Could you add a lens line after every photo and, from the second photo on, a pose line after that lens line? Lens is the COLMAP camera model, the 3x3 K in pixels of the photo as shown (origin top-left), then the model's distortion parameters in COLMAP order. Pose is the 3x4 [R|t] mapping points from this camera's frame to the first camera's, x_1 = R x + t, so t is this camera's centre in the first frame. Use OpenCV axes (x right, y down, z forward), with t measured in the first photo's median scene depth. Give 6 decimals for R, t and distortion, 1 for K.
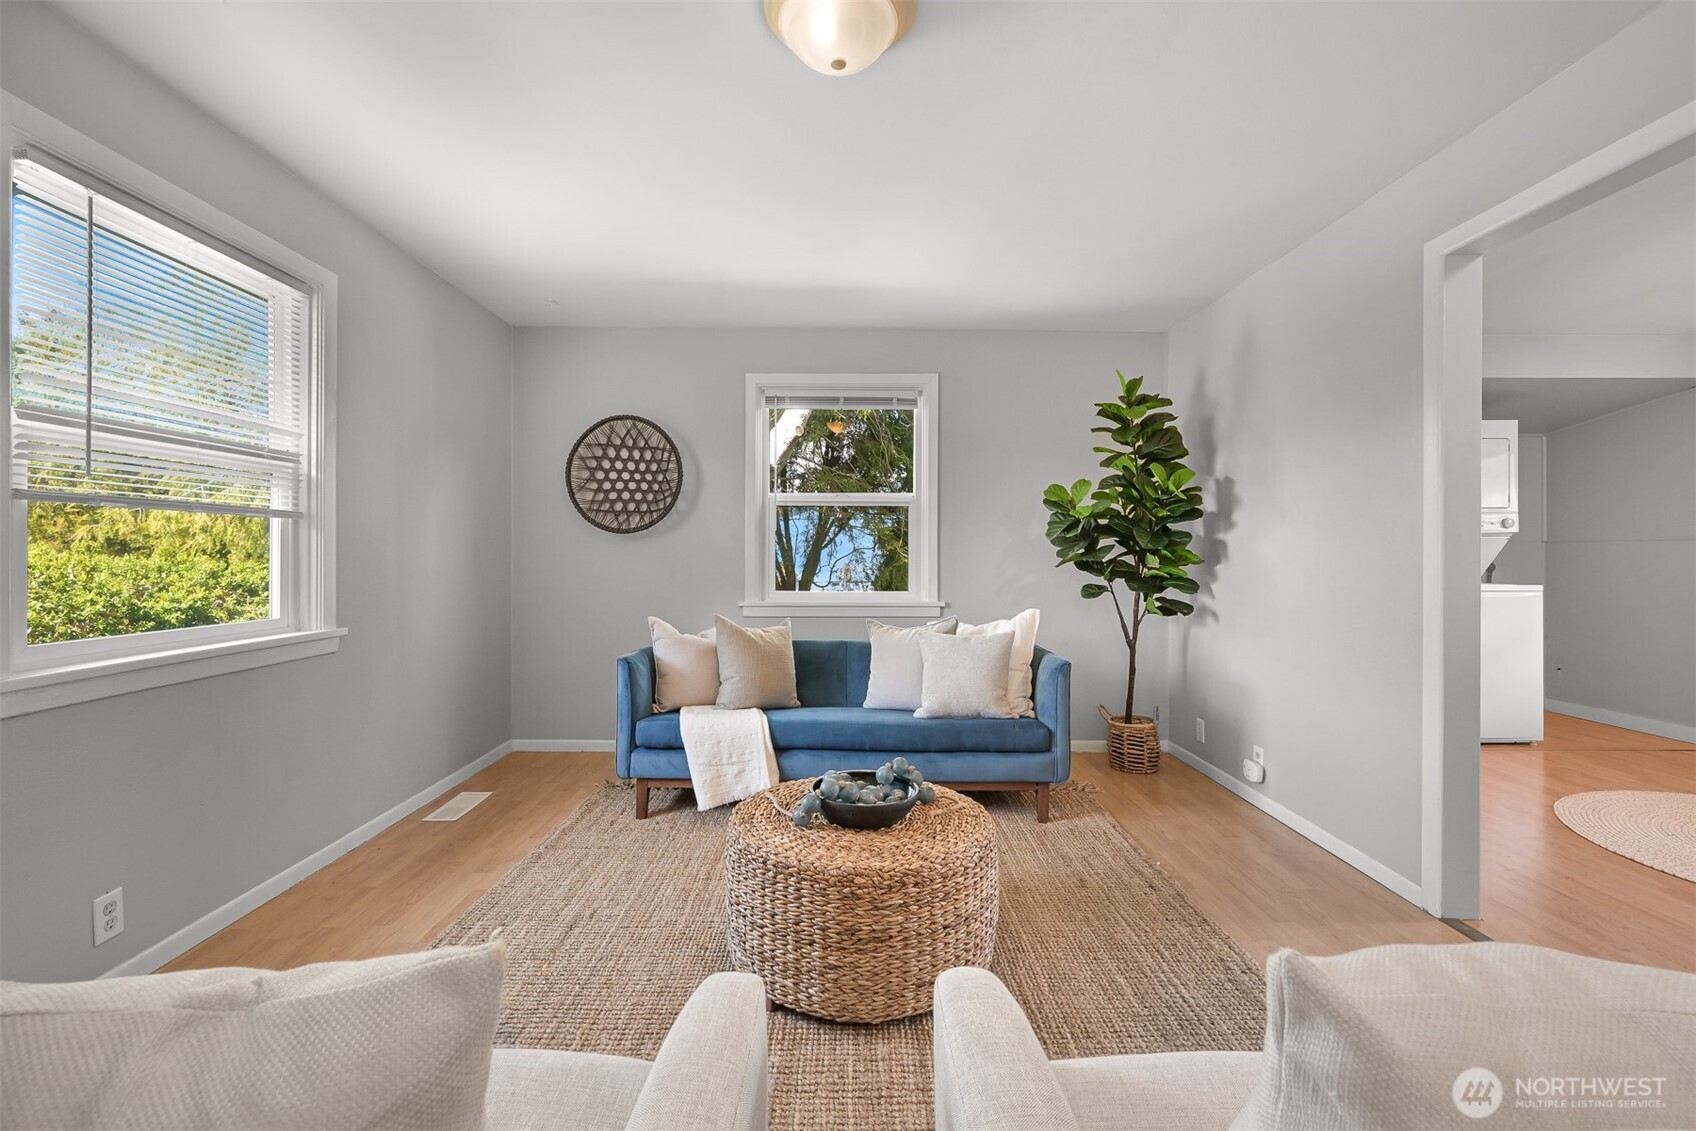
lens RADIAL K [[717.9, 0, 841.7], [0, 717.9, 554.2], [0, 0, 1]] dist [-0.002084, 0.000396]
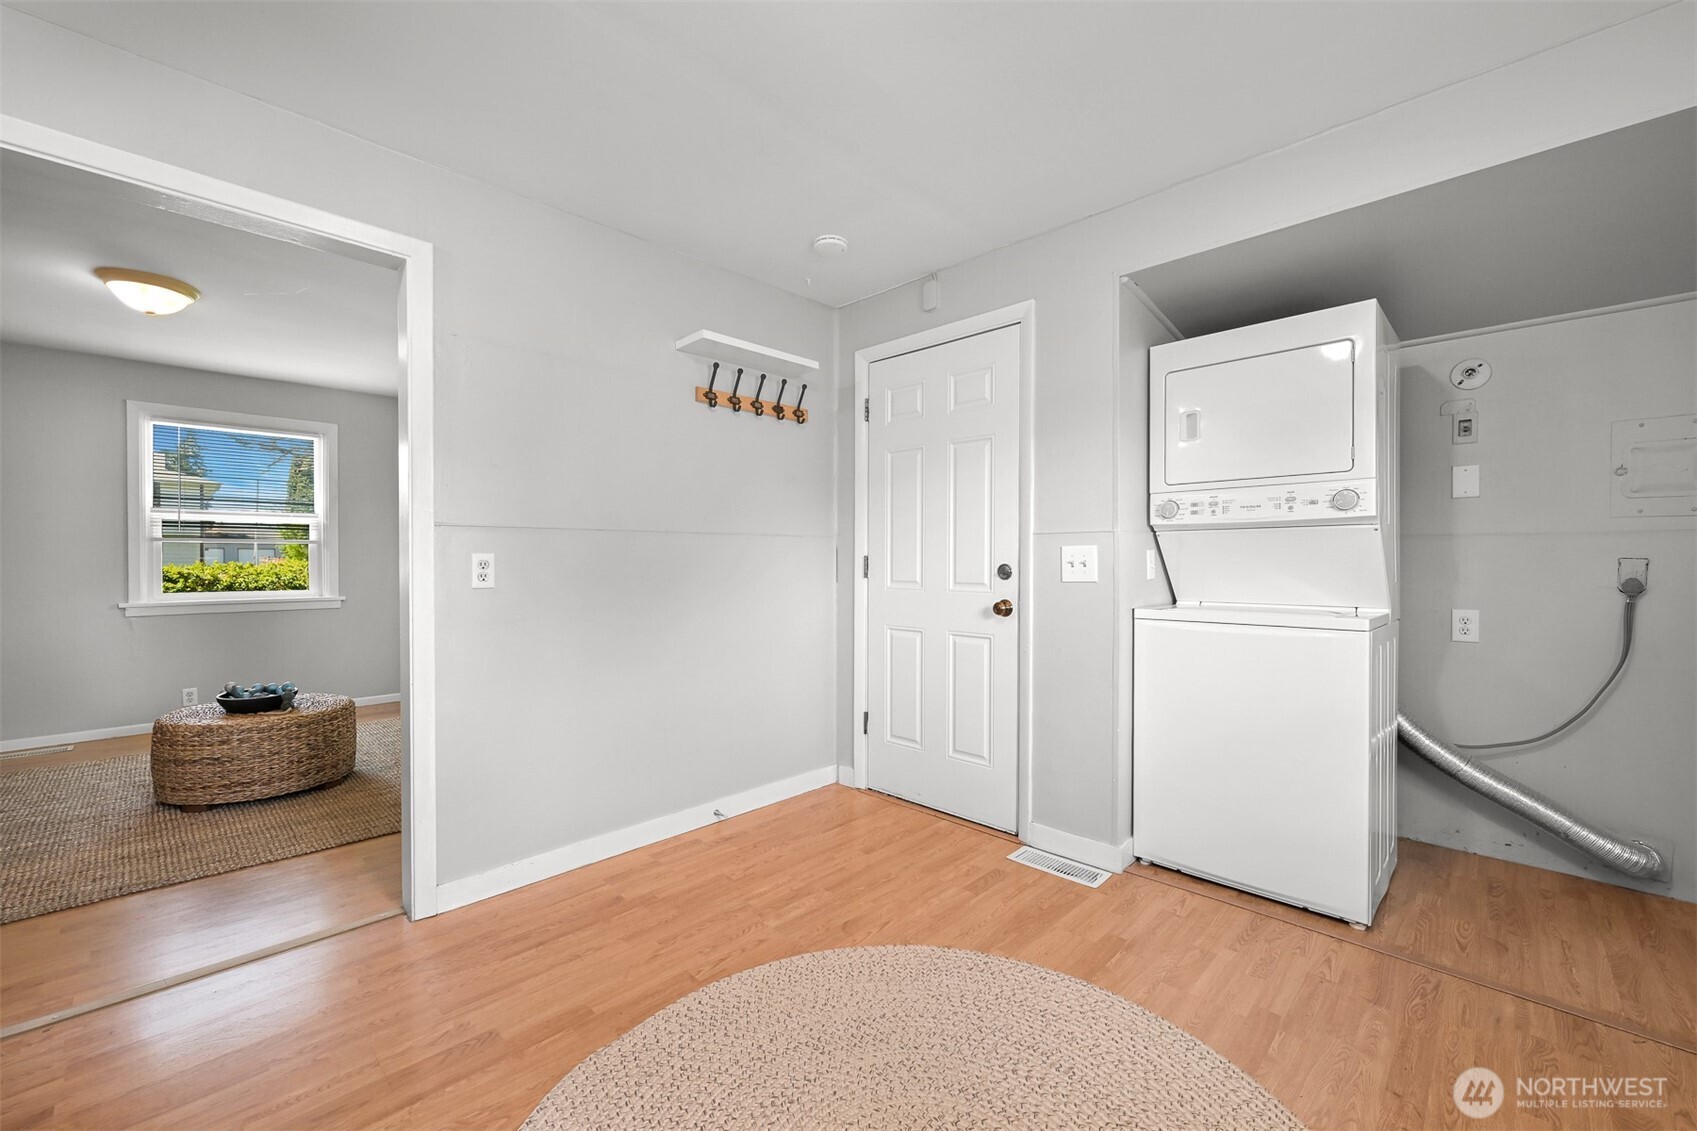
lens RADIAL K [[677.2, 0, 847.8], [0, 677.2, 568.7], [0, 0, 1]] dist [-0.003425, 0.001070]
pose [[0.709257, 0.005989, -0.704924, 1.212346], [-0.001185, 0.999973, 0.007304, 0.005076], [0.704949, -0.004345, 0.709245, 0.466775]]
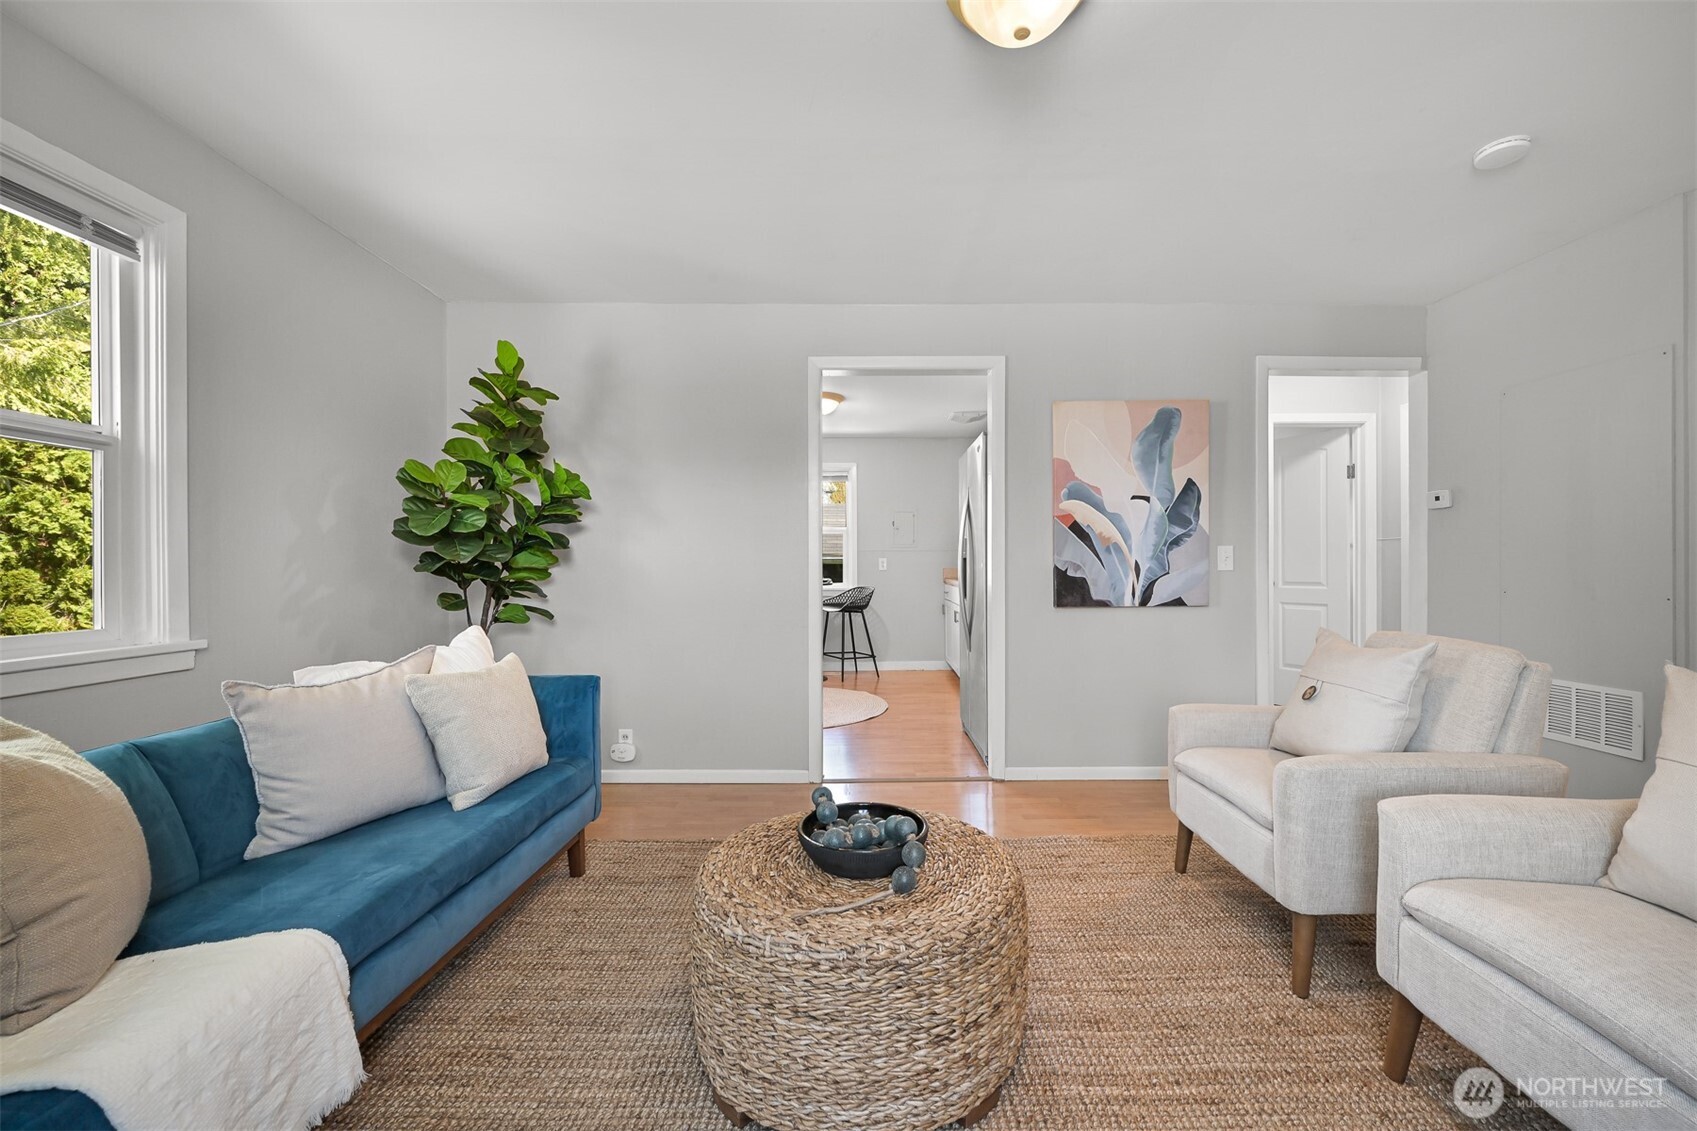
lens RADIAL K [[677.2, 0, 886.9], [0, 677.2, 577.1], [0, 0, 1]] dist [-0.003425, 0.001070]
pose [[-0.023464, -0.018179, 0.999559, -0.416272], [0.003531, 0.999827, 0.018267, 0.012488], [-0.999718, 0.003958, -0.023396, 0.536488]]
